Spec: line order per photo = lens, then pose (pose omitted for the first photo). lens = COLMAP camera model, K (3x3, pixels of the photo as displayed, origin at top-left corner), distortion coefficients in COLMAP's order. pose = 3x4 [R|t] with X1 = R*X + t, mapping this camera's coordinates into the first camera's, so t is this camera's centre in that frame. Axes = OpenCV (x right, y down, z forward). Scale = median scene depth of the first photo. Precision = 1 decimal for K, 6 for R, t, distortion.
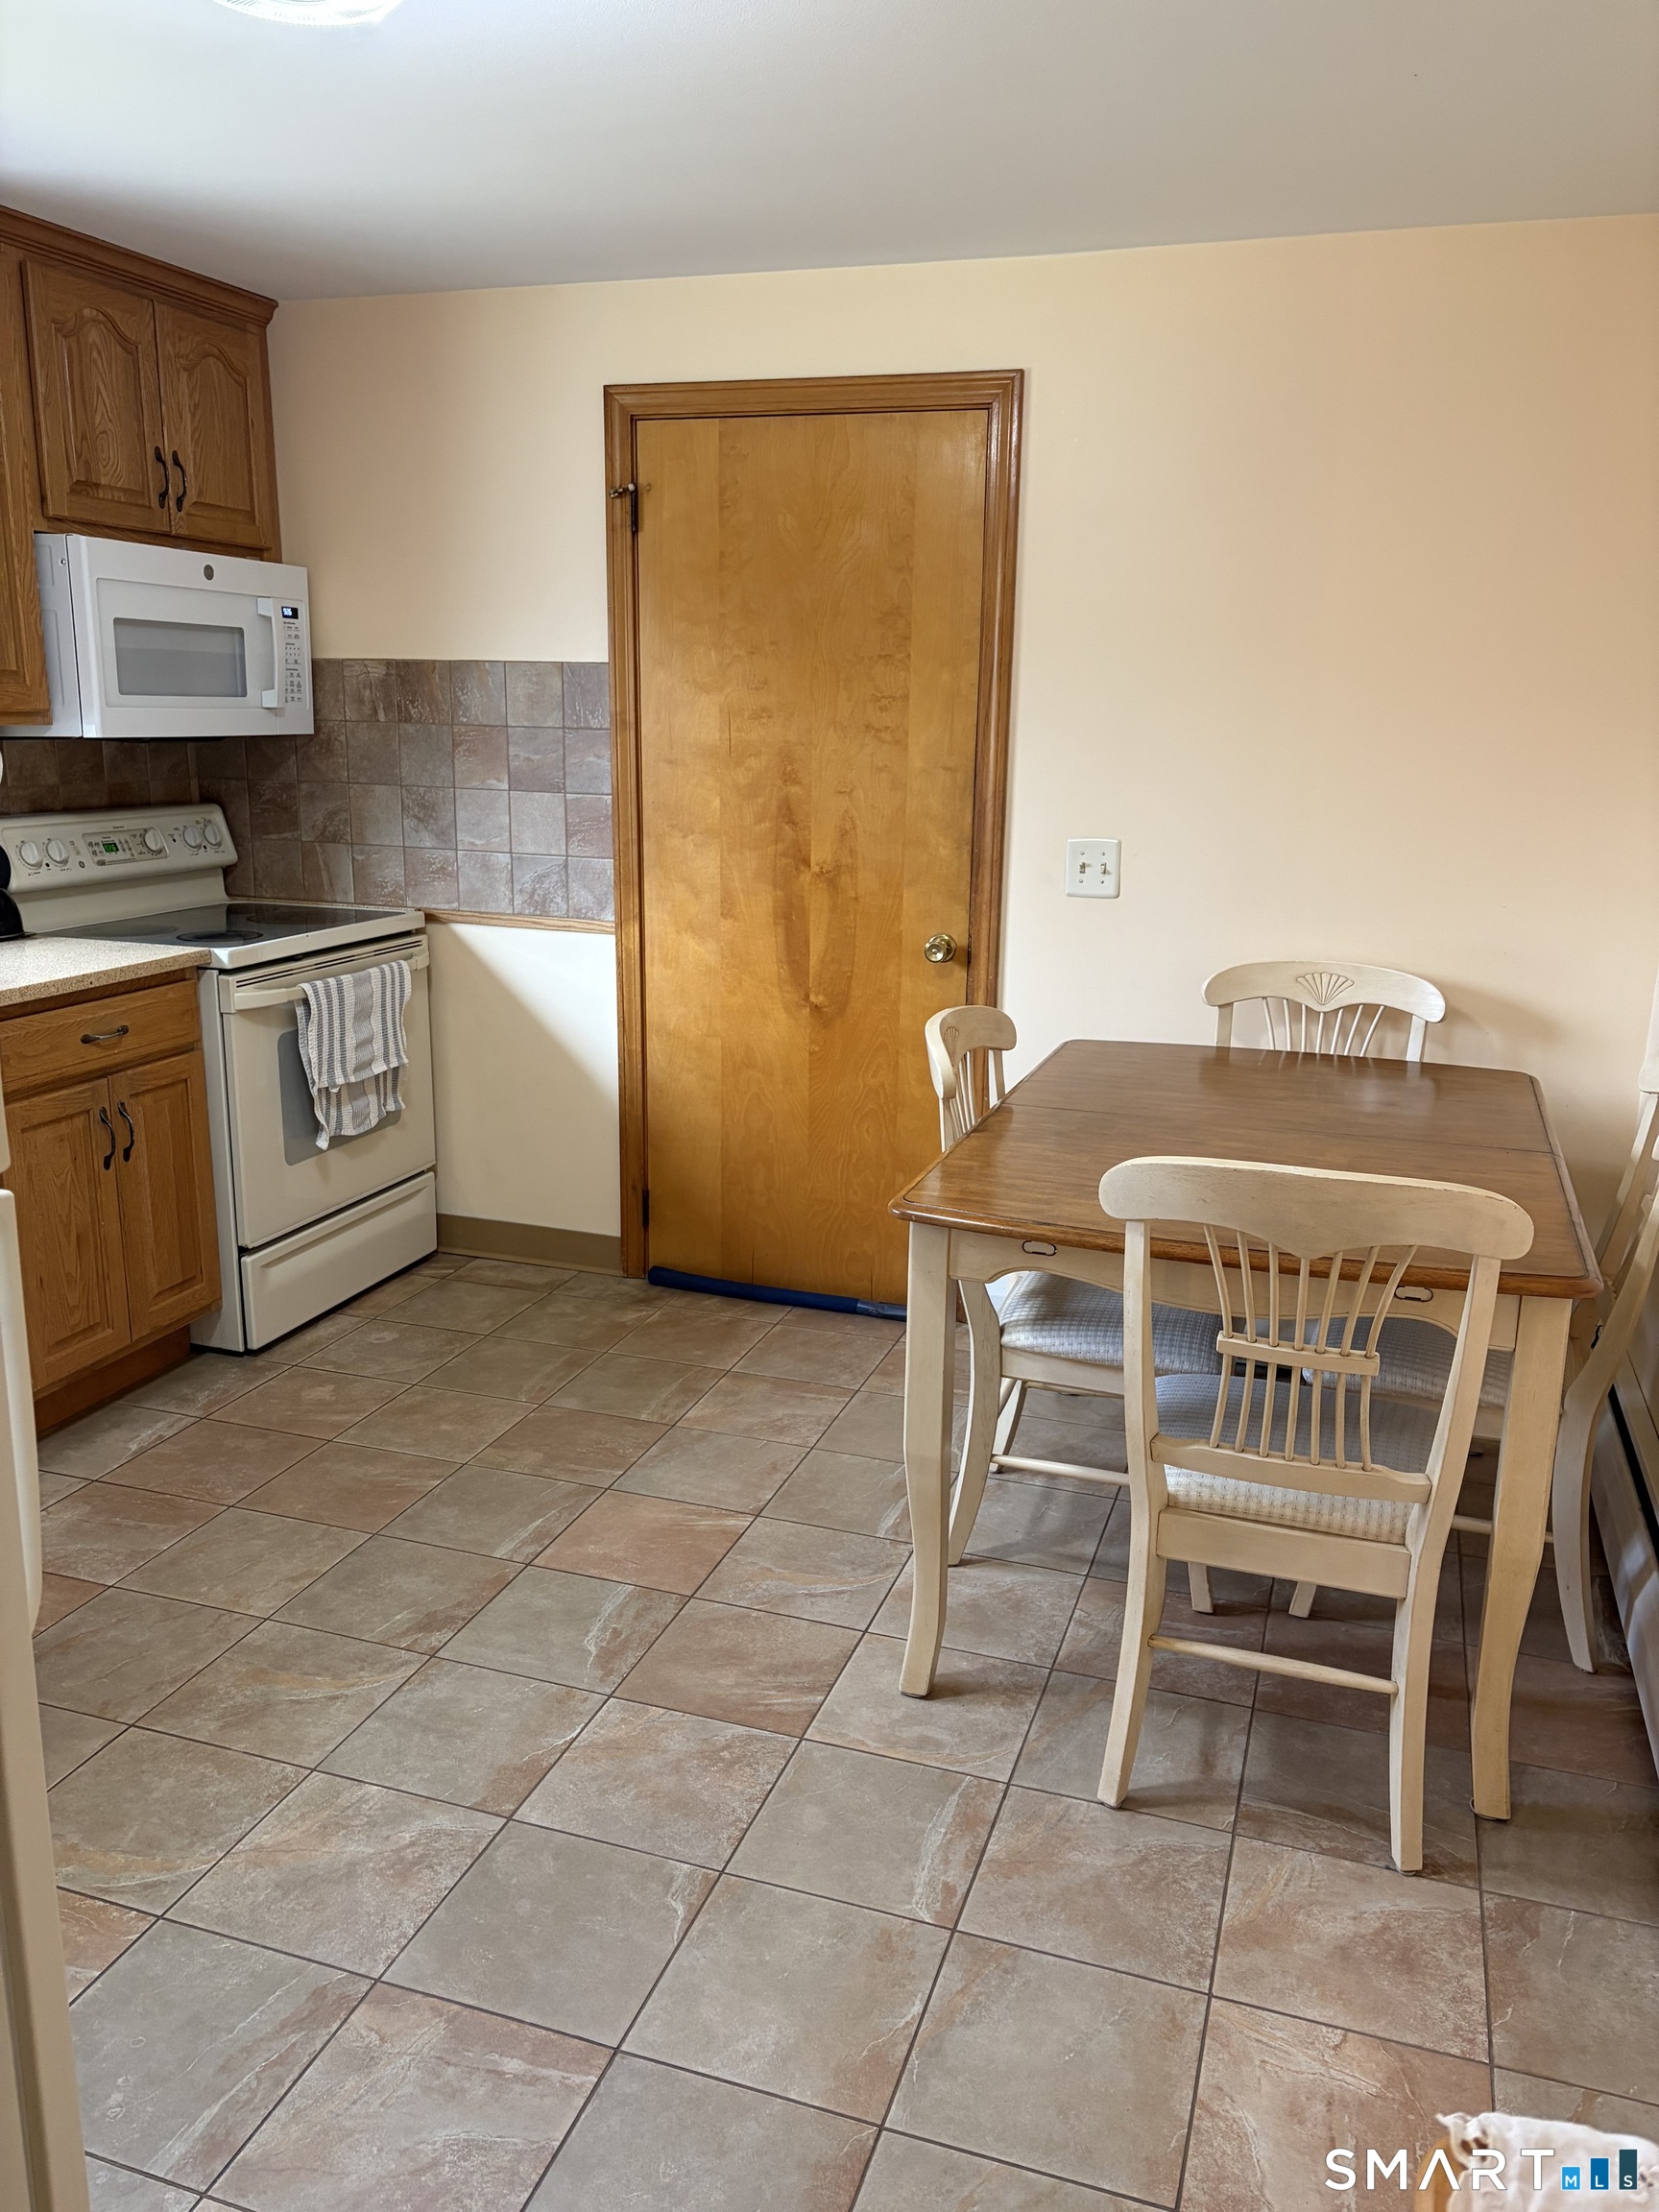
lens RADIAL K [[1655.3, 0, 829.5], [0, 1655.3, 1106.0], [0, 0, 1]] dist [0.023102, 0.000934]
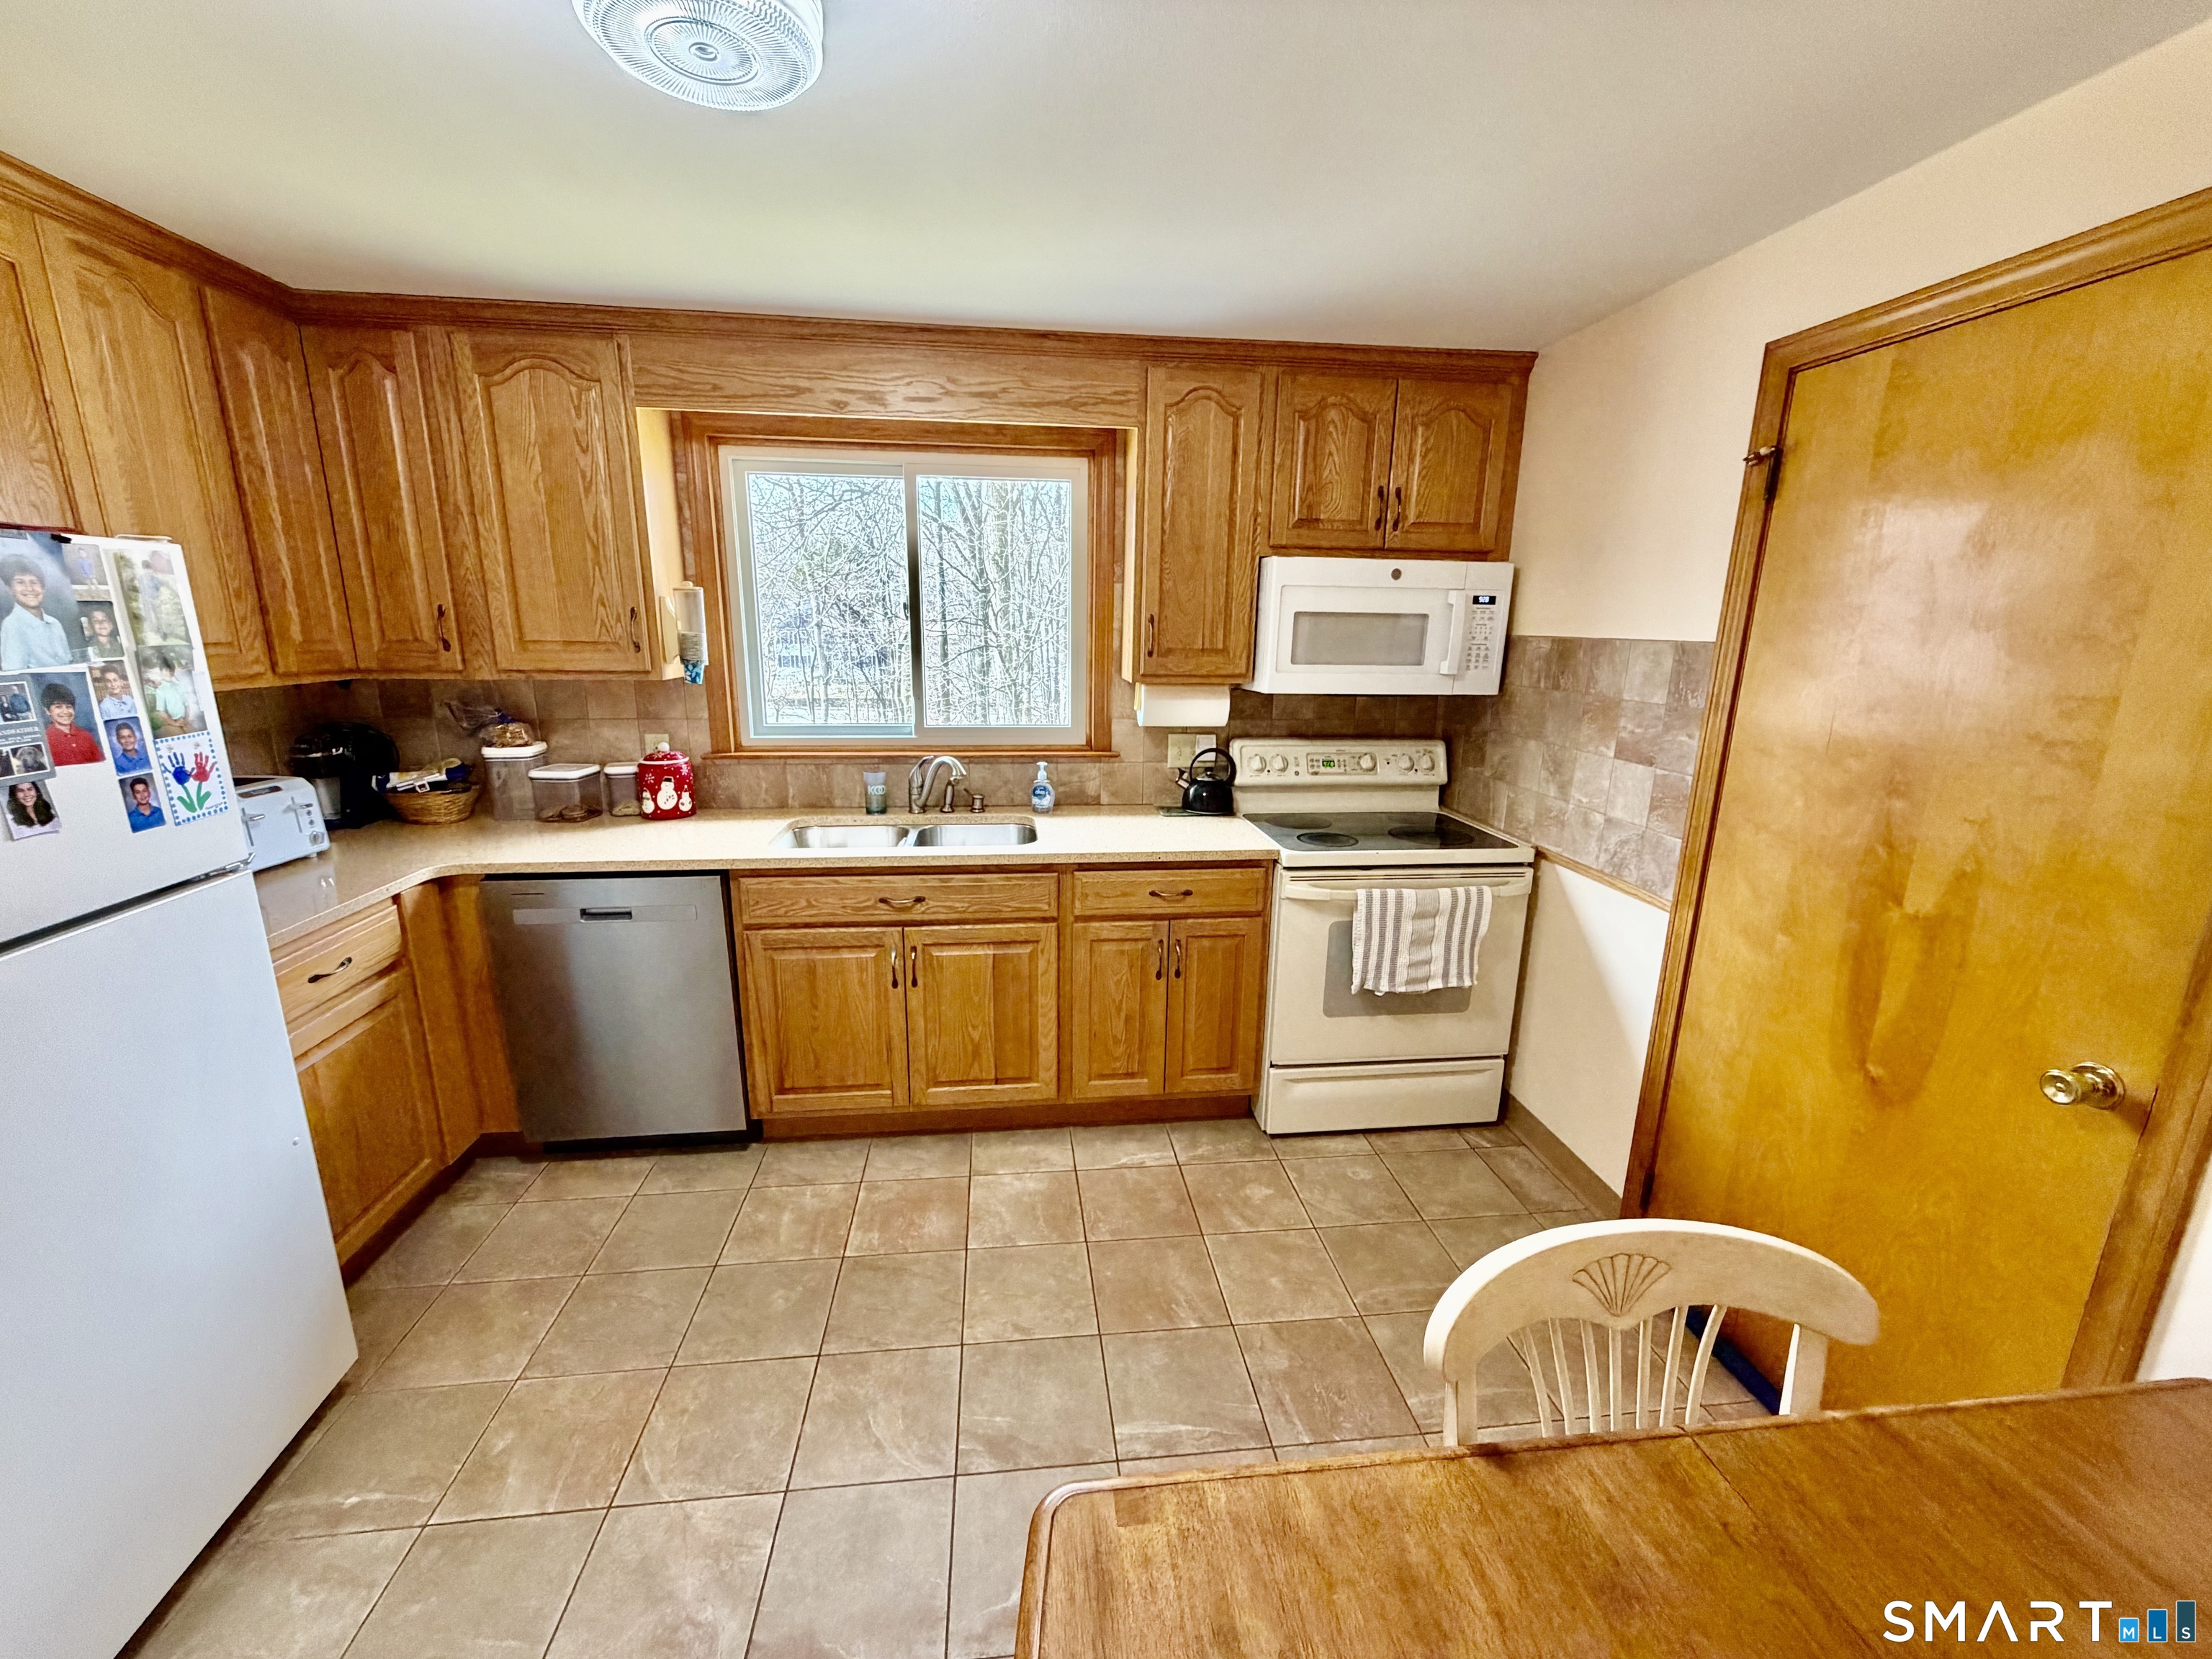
lens RADIAL K [[879.4, 0, 1106.0], [0, 879.4, 829.5], [0, 0, 1]] dist [-0.001423, 0.000568]
pose [[0.431046, 0.195401, -0.880919, 0.183528], [-0.221320, 0.969344, 0.106720, -0.141811], [0.874767, 0.148963, 0.461078, 0.487787]]
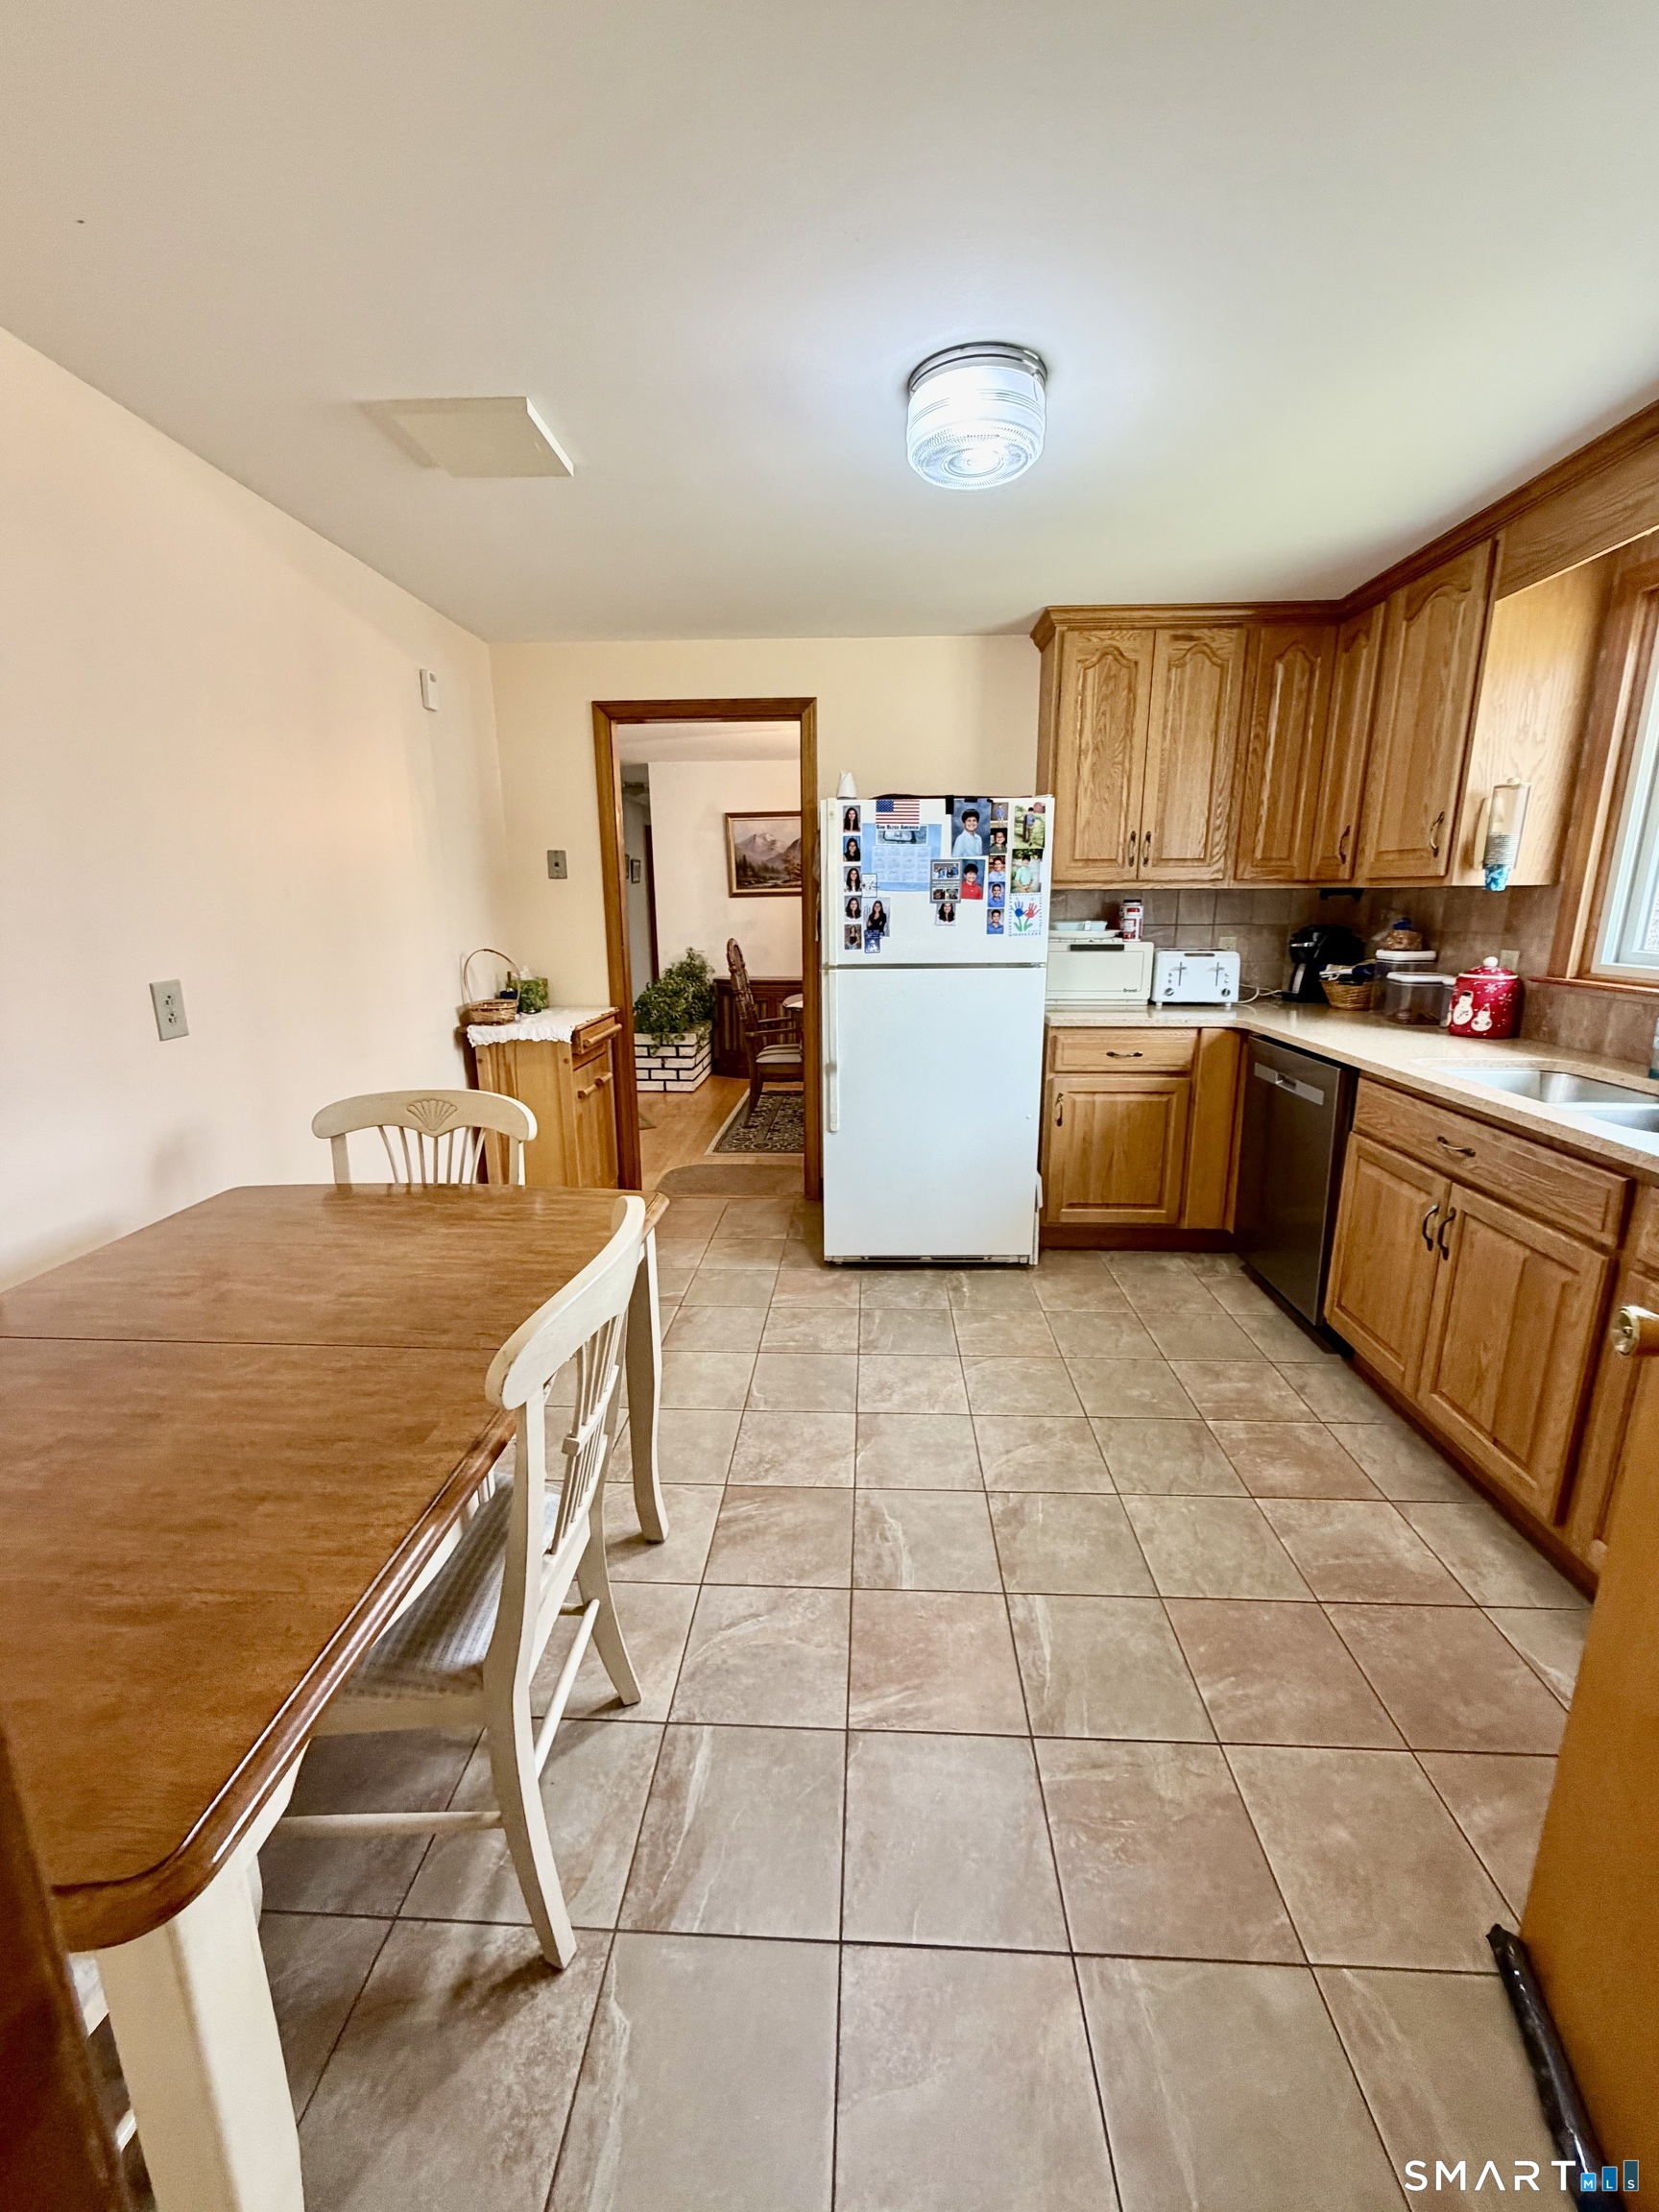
lens RADIAL K [[879.4, 0, 829.5], [0, 879.4, 1106.0], [0, 0, 1]] dist [-0.001423, 0.000568]
pose [[-0.960875, 0.050927, -0.272261, 0.062683], [-0.078459, 0.892647, 0.443875, -0.213087], [0.265639, 0.447869, -0.853727, 0.988657]]
